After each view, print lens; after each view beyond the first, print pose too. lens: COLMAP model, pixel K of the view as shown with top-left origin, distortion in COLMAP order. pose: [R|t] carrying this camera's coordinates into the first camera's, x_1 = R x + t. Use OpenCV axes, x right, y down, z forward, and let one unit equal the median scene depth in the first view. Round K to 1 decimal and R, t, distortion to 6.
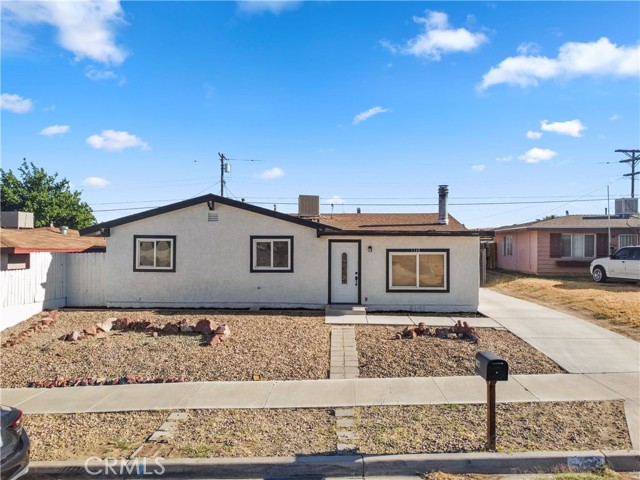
lens RADIAL K [[481.0, 0, 318.5], [0, 481.0, 240.8], [0, 0, 1]] dist [0.019583, -0.018270]
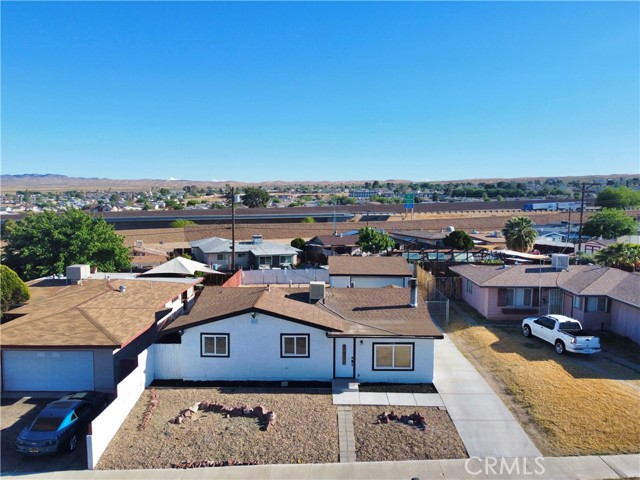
lens RADIAL K [[481.0, 0, 319.1], [0, 481.0, 240.8], [0, 0, 1]] dist [0.019583, -0.018270]
pose [[0.999676, -0.003705, 0.025181, -0.060121], [0.001233, 0.995237, 0.097478, -0.440796], [-0.025422, -0.097416, 0.994919, -0.445194]]
